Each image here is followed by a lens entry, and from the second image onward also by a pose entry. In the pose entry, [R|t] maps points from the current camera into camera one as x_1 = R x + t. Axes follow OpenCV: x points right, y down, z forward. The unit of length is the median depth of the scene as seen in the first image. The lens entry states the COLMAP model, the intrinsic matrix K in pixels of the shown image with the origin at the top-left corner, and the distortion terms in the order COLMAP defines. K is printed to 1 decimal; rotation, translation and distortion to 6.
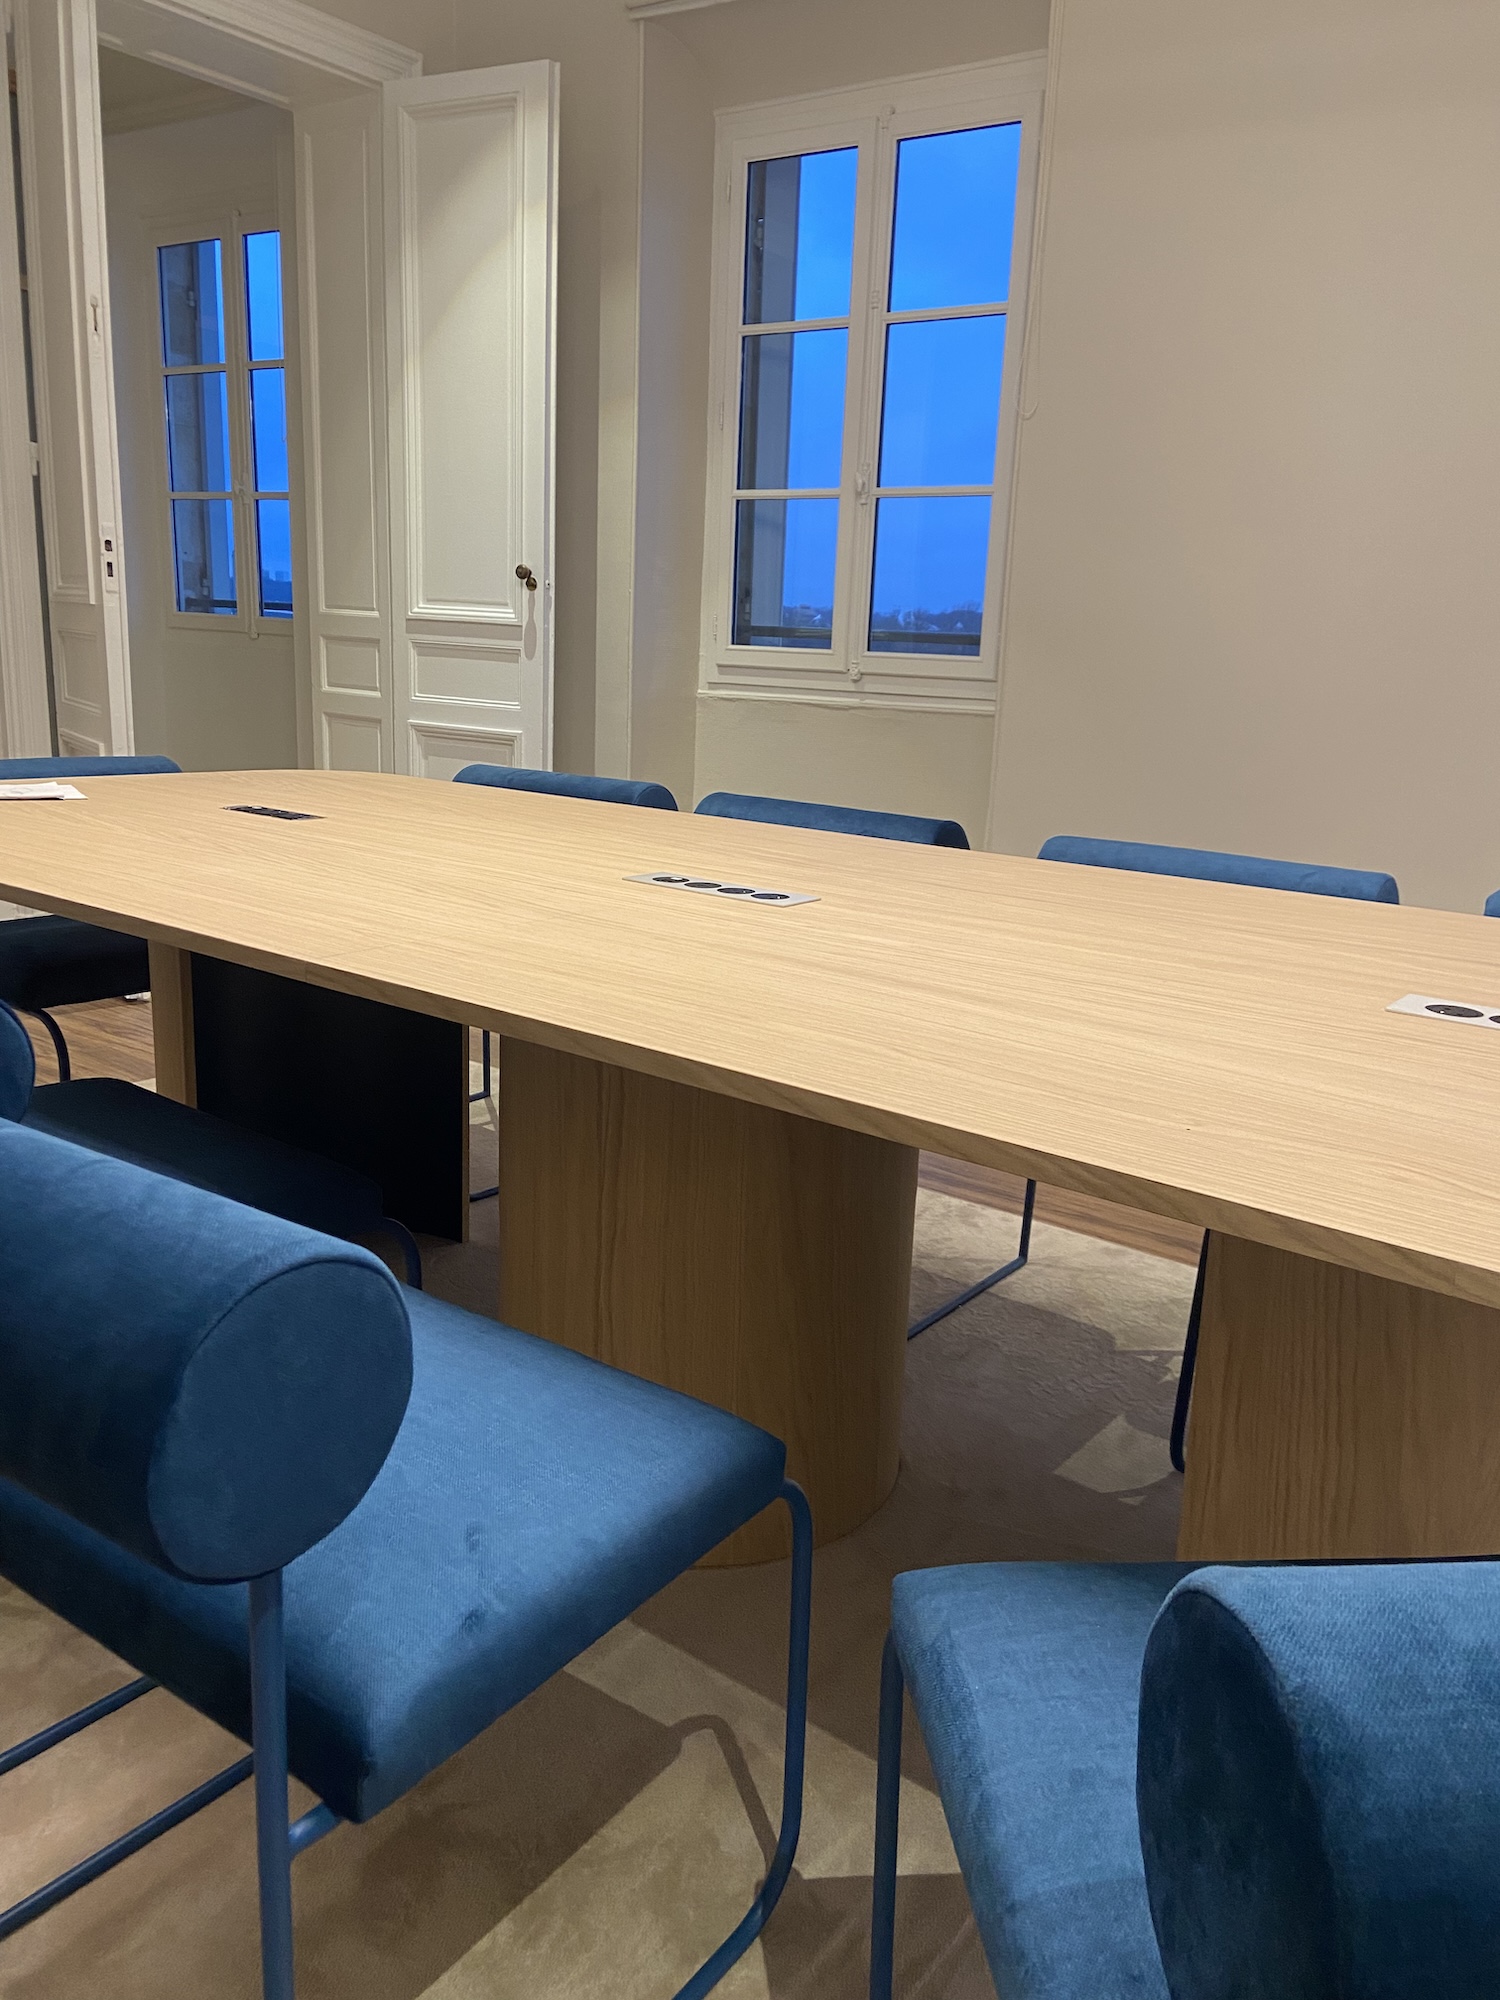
lens RADIAL K [[1527.5, 0, 750.0], [0, 1527.5, 1000.0], [0, 0, 1]] dist [0.101618, -0.114165]
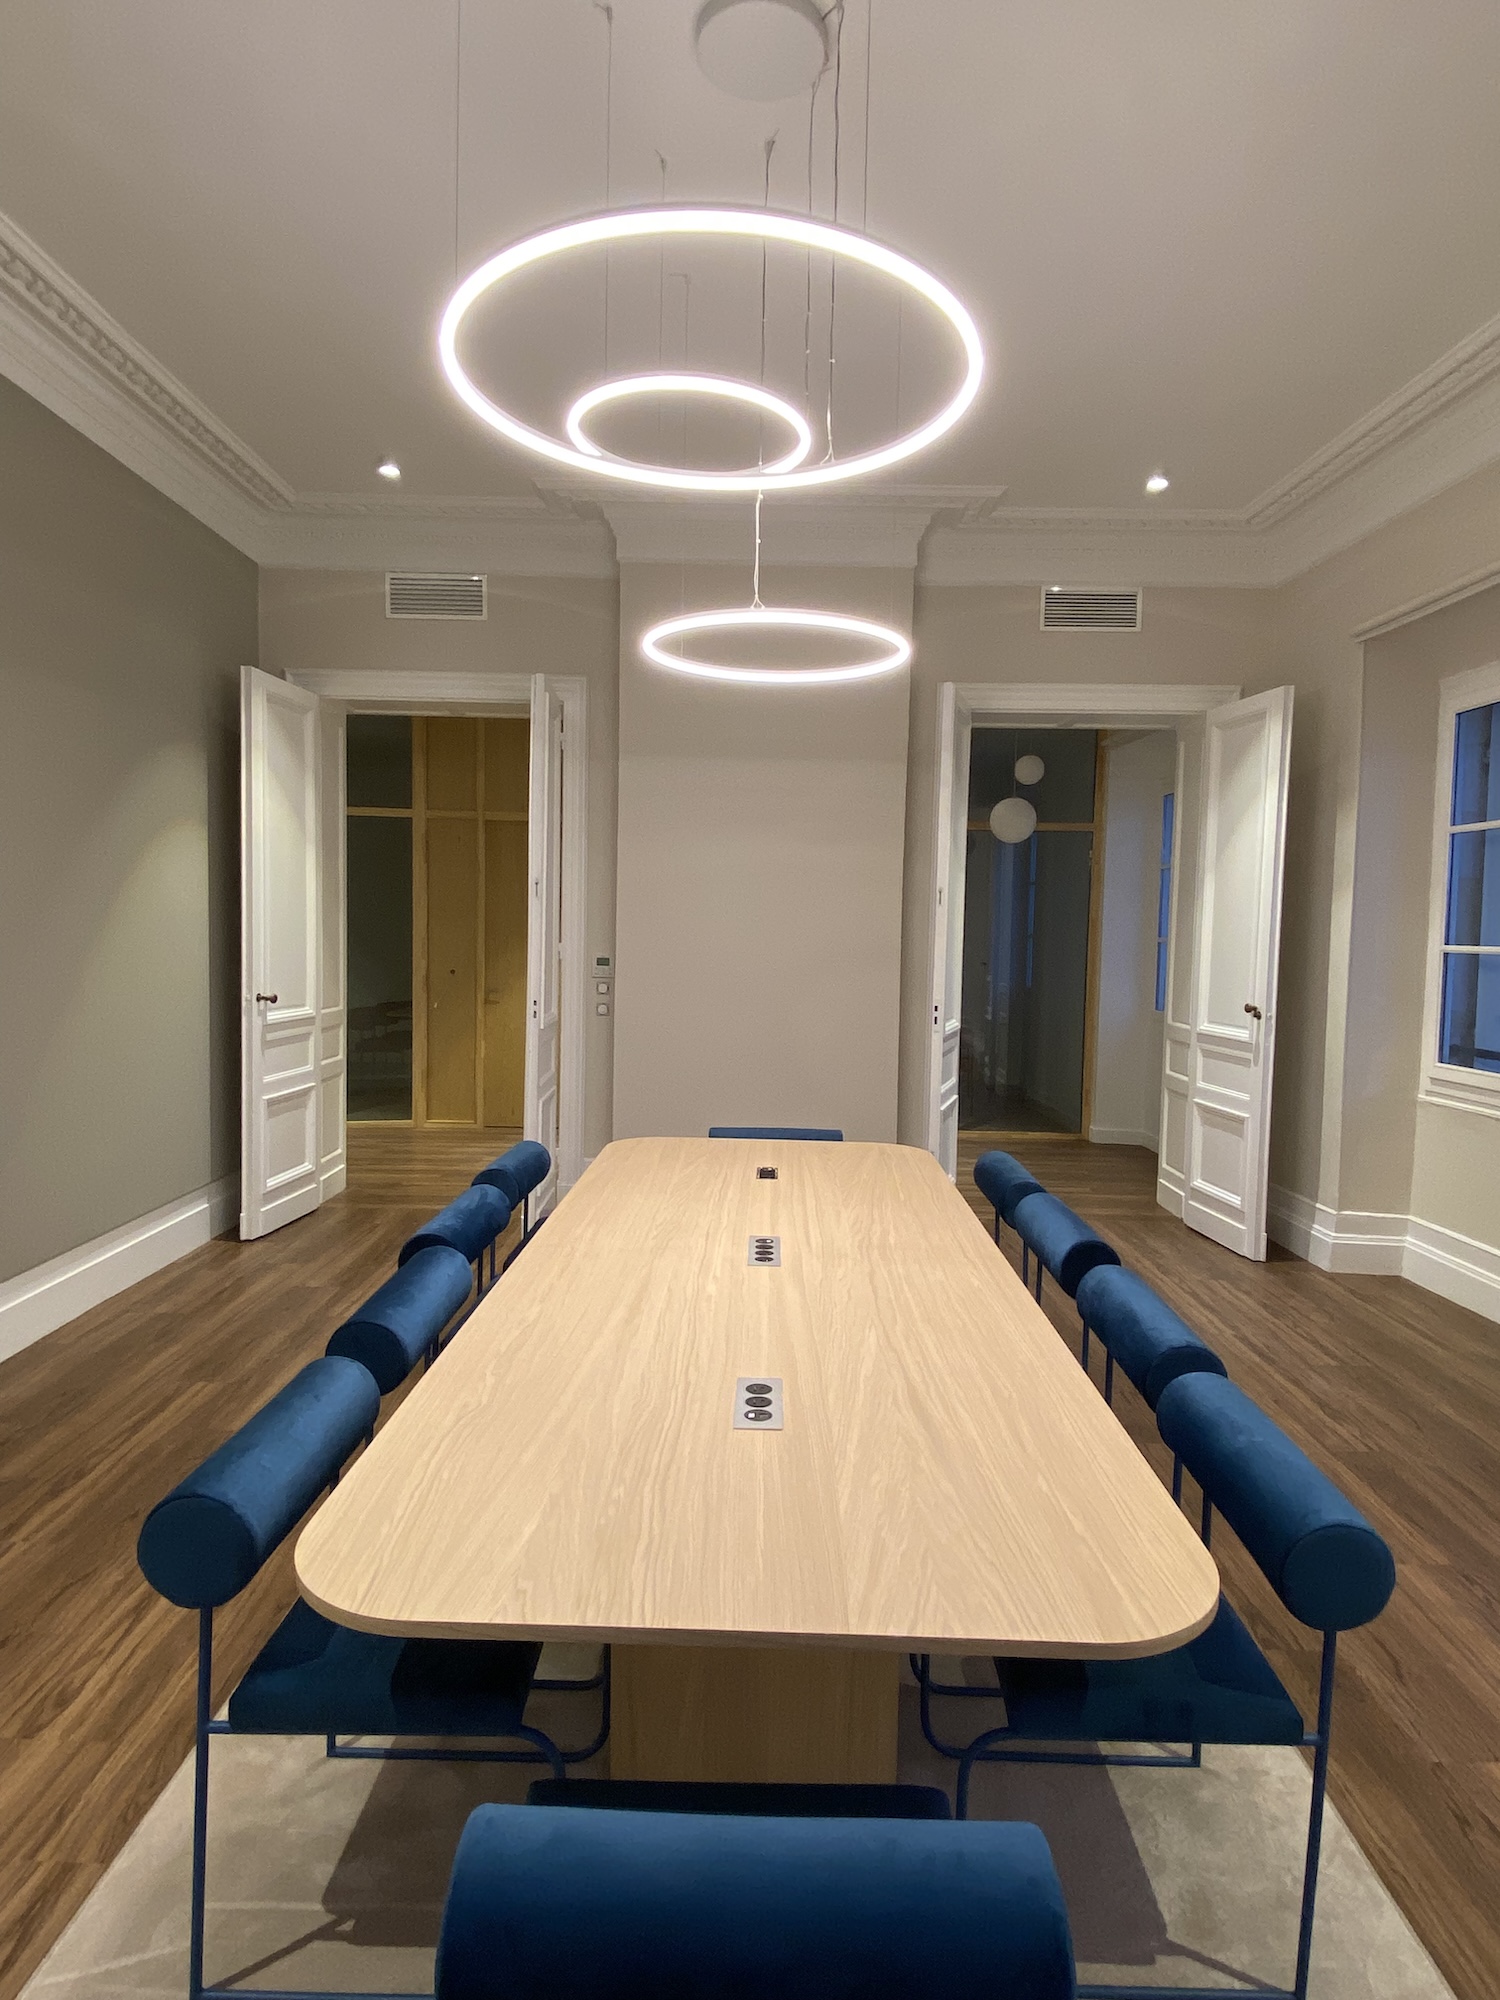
lens RADIAL K [[1110.2, 0, 750.0], [0, 1110.2, 1000.0], [0, 0, 1]] dist [0.000490, 0.000123]
pose [[0.602269, 0.019598, -0.798053, 0.390110], [-0.187085, 0.975323, -0.117237, -0.075887], [0.776062, 0.219912, 0.591073, 0.028196]]
